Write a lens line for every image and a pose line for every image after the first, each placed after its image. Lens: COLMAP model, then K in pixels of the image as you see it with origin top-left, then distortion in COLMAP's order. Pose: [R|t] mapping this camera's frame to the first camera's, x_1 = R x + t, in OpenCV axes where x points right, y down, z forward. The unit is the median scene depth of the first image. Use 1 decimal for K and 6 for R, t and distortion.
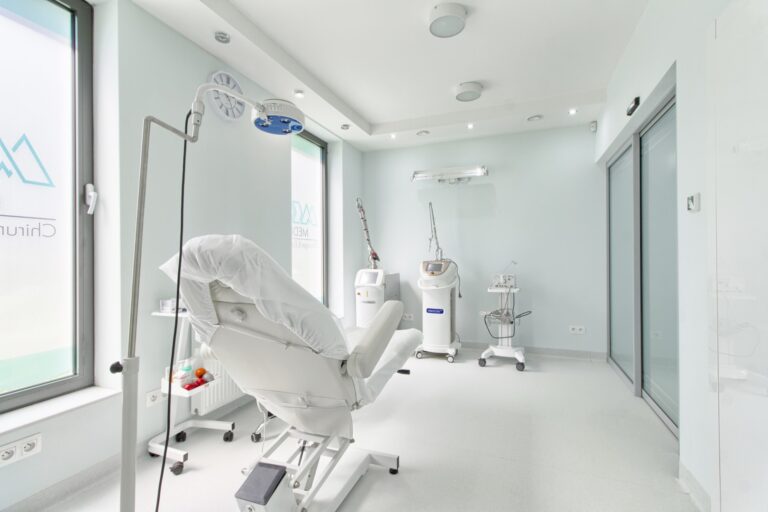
lens RADIAL K [[353.0, 0, 384.0], [0, 353.0, 256.0], [0, 0, 1]] dist [0.029777, 0.000081]
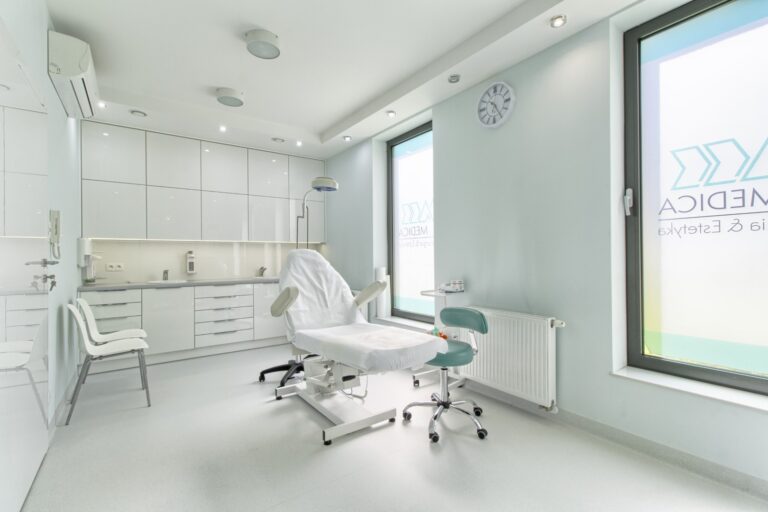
lens RADIAL K [[353.0, 0, 384.0], [0, 353.0, 256.0], [0, 0, 1]] dist [0.029777, 0.000081]
pose [[-0.537455, -0.001696, -0.843291, 0.728565], [0.005076, 0.999973, -0.005245, 0.016018], [0.843277, -0.007099, -0.537432, 1.455941]]
